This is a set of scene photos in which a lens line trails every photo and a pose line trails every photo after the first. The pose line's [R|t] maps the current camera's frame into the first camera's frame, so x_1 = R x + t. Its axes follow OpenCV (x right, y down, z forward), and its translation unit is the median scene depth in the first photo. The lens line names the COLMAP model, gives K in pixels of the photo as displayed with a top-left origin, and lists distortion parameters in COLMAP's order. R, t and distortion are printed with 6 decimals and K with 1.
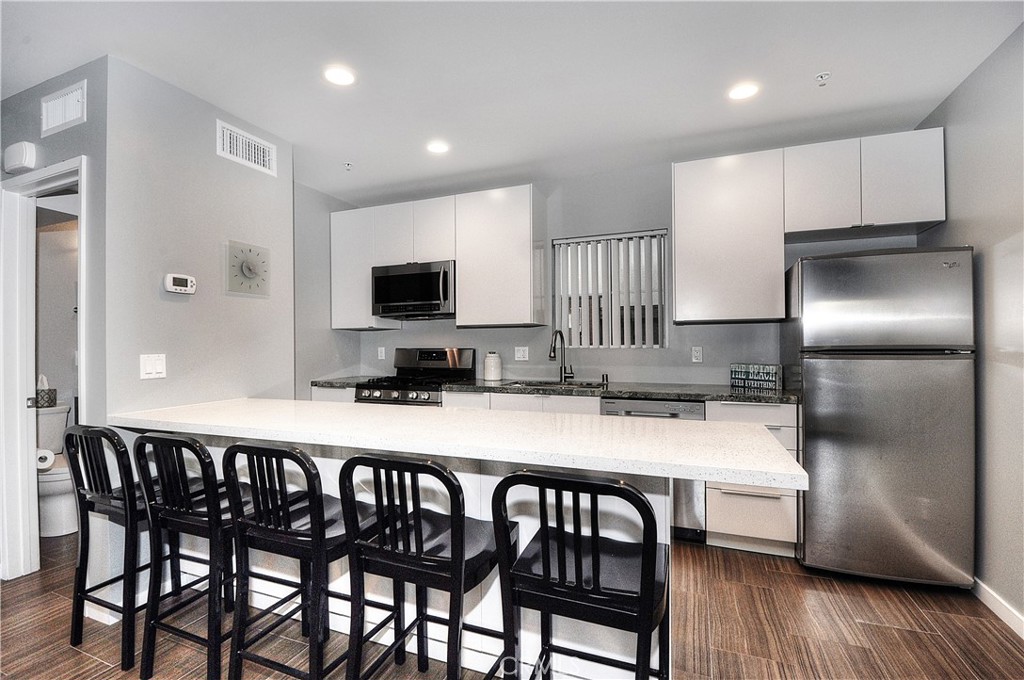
lens RADIAL K [[509.4, 0, 497.8], [0, 509.4, 340.1], [0, 0, 1]] dist [0.080596, -0.000739]
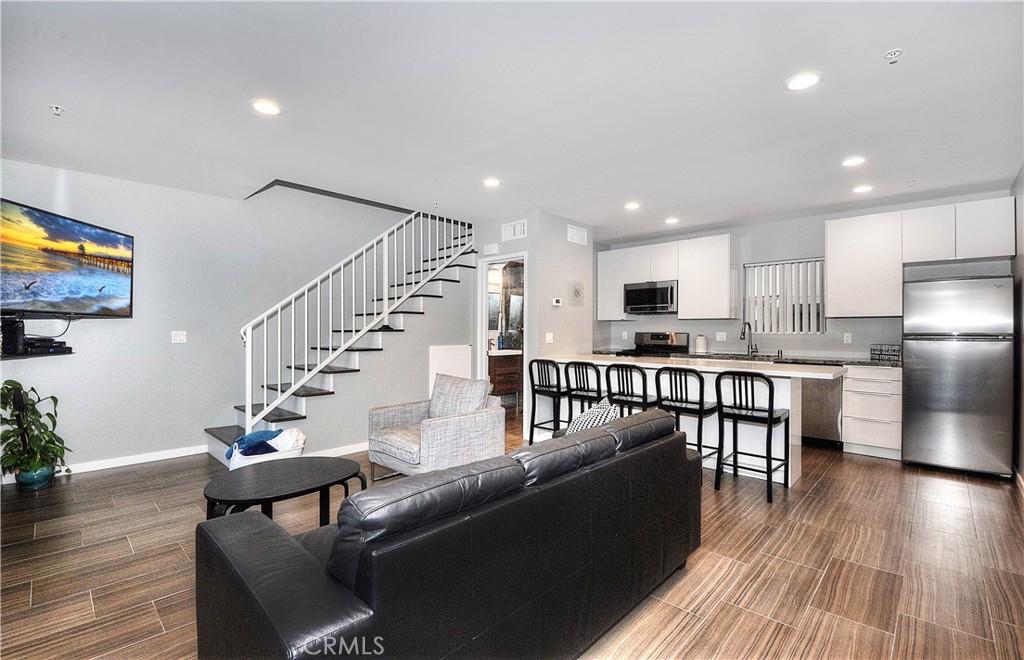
lens RADIAL K [[447.9, 0, 496.4], [0, 447.9, 333.0], [0, 0, 1]] dist [-0.022096, -0.000558]
pose [[0.919682, 0.012282, -0.392473, -0.055335], [-0.006858, 0.999861, 0.015218, -0.000368], [0.392605, -0.011304, 0.919638, -0.582169]]
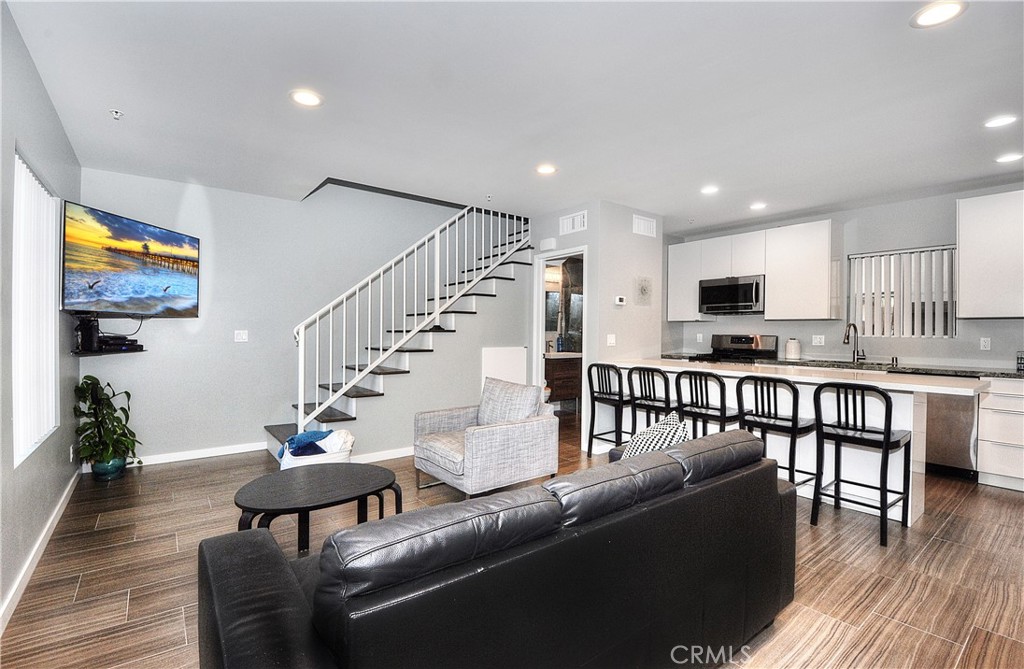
lens RADIAL K [[459.1, 0, 488.5], [0, 459.1, 335.6], [0, 0, 1]] dist [-0.000730, -0.015959]
pose [[0.848934, 0.020391, -0.528106, -0.059681], [-0.011468, 0.999731, 0.020167, -0.000229], [0.528375, -0.011064, 0.848939, -0.526356]]
